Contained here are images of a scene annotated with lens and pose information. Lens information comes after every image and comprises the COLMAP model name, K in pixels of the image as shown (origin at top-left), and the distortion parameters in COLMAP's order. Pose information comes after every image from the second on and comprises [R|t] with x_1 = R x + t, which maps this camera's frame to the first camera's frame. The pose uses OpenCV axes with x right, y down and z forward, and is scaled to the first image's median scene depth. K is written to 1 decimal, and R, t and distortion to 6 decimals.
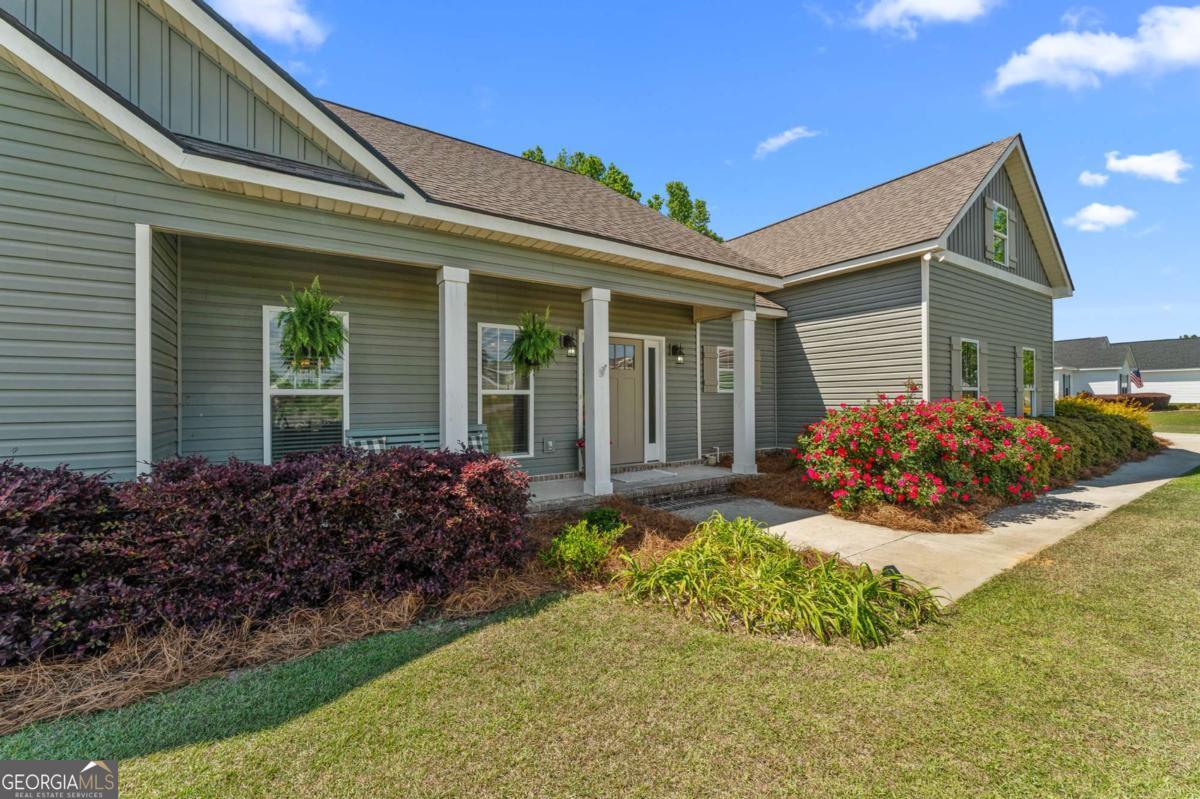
lens RADIAL K [[480.5, 0, 600.1], [0, 480.5, 396.4], [0, 0, 1]] dist [0.000599, -0.000052]
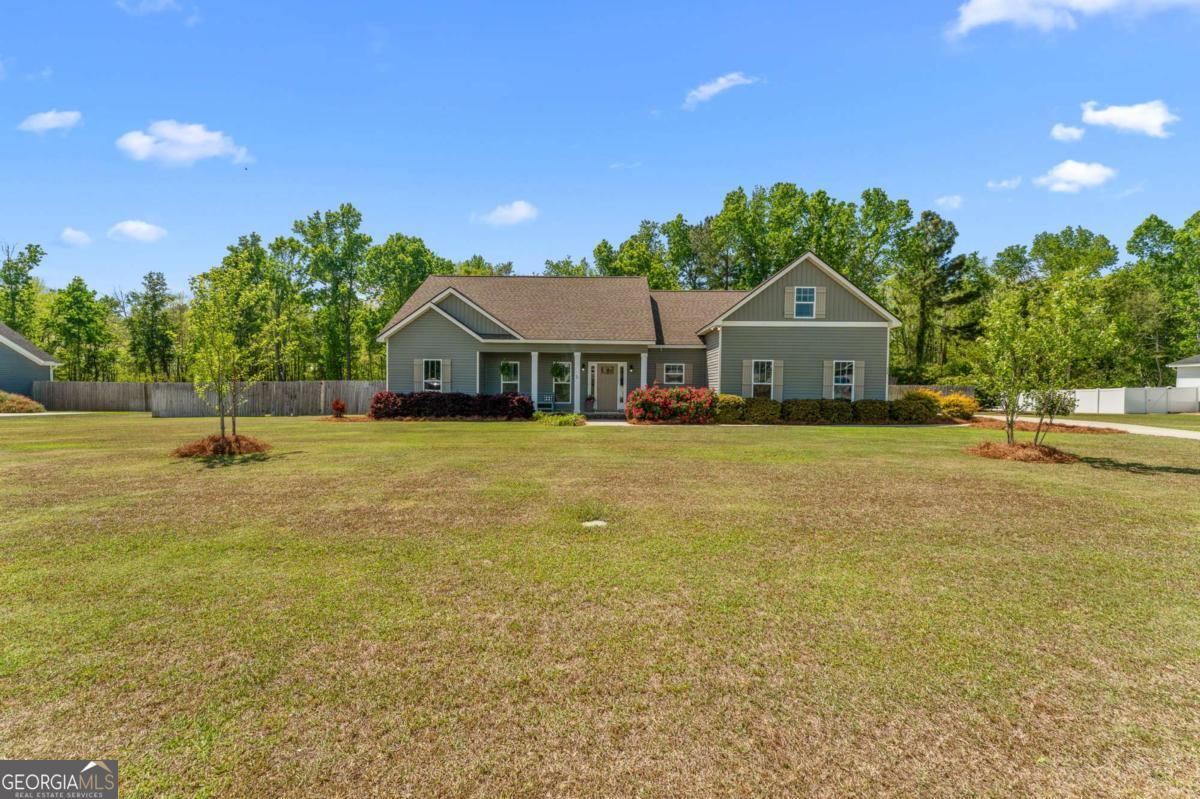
lens RADIAL K [[487.2, 0, 606.8], [0, 487.2, 385.7], [0, 0, 1]] dist [-0.003740, -0.000459]
pose [[0.824292, 0.016540, -0.565923, 1.551896], [-0.013845, 0.999863, 0.009056, -0.018027], [0.565995, 0.000370, 0.824408, -1.249376]]
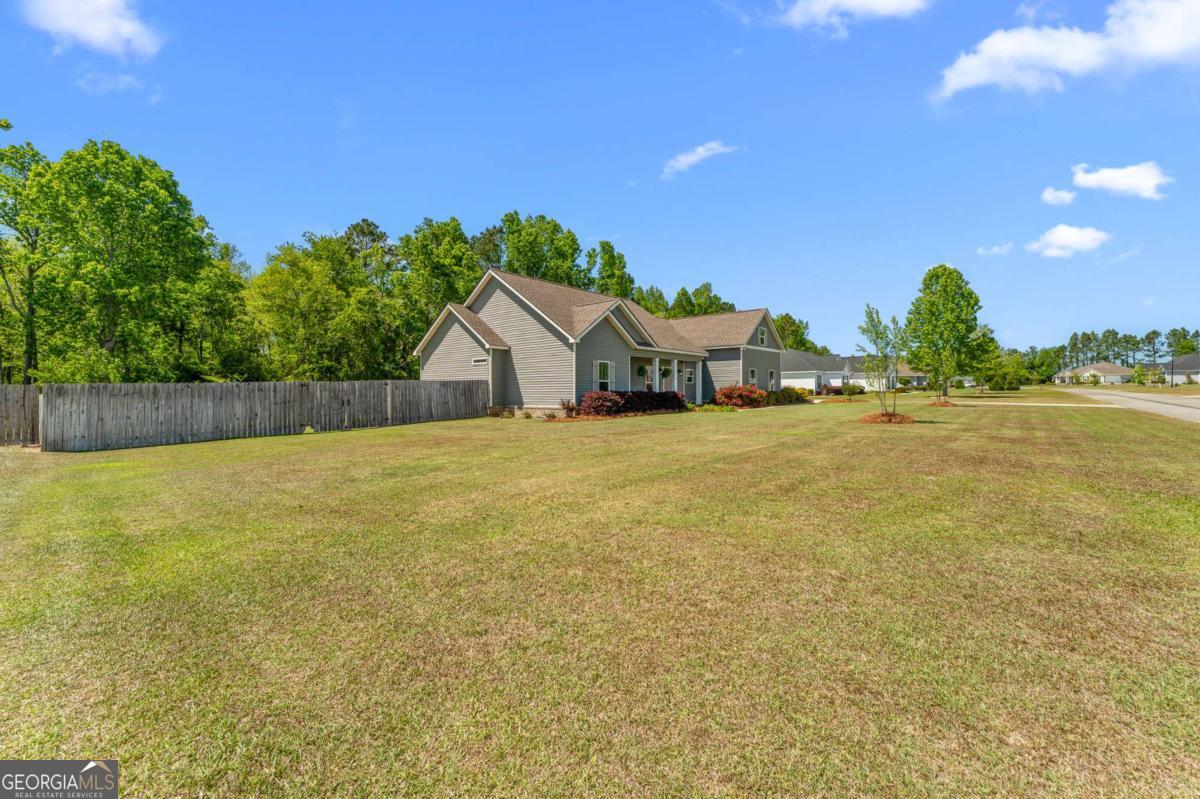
lens RADIAL K [[480.5, 0, 600.1], [0, 480.5, 396.4], [0, 0, 1]] dist [0.000599, -0.000052]
pose [[0.961978, 0.002206, 0.273119, -1.402315], [-0.008040, 0.999763, 0.020242, 0.025626], [-0.273010, -0.021668, 0.961767, -2.303607]]
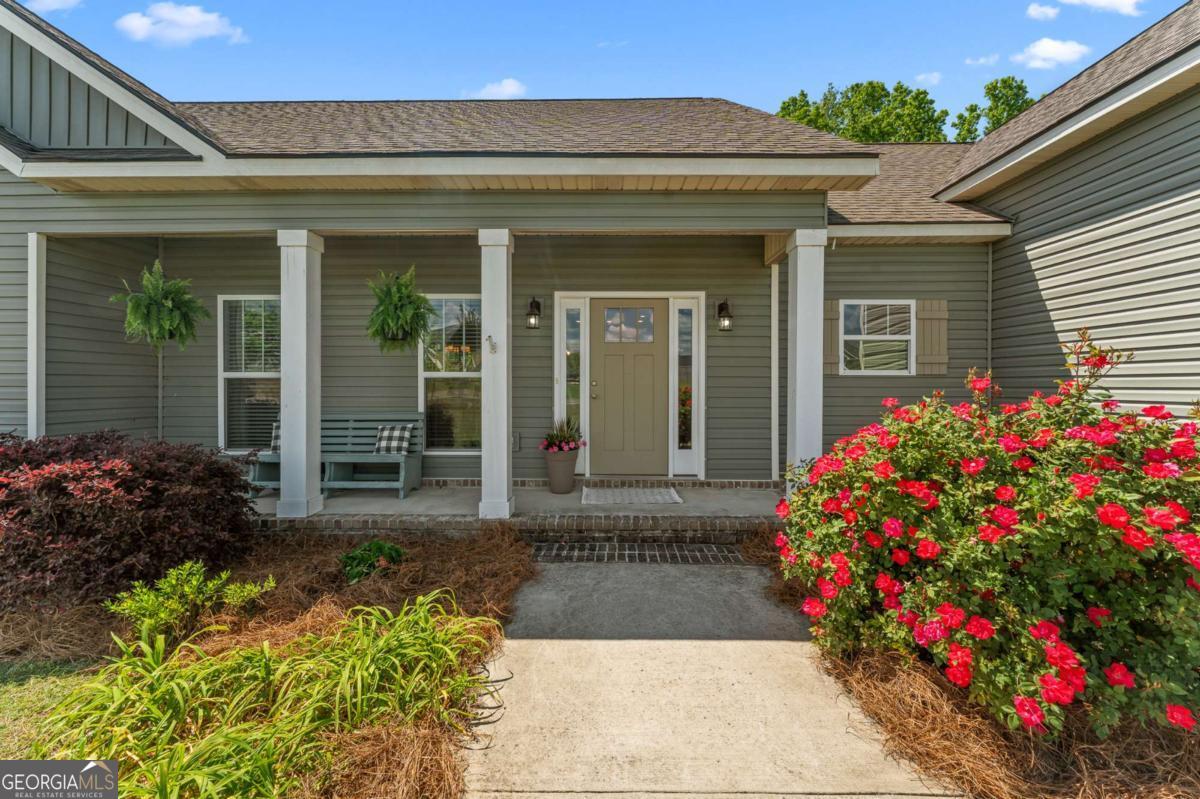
lens RADIAL K [[487.2, 0, 606.8], [0, 487.2, 385.7], [0, 0, 1]] dist [-0.003740, -0.000459]
pose [[0.826996, 0.011093, -0.562098, 0.404070], [-0.003828, 0.999893, 0.014101, -0.002360], [0.562194, -0.009509, 0.826951, 0.366124]]
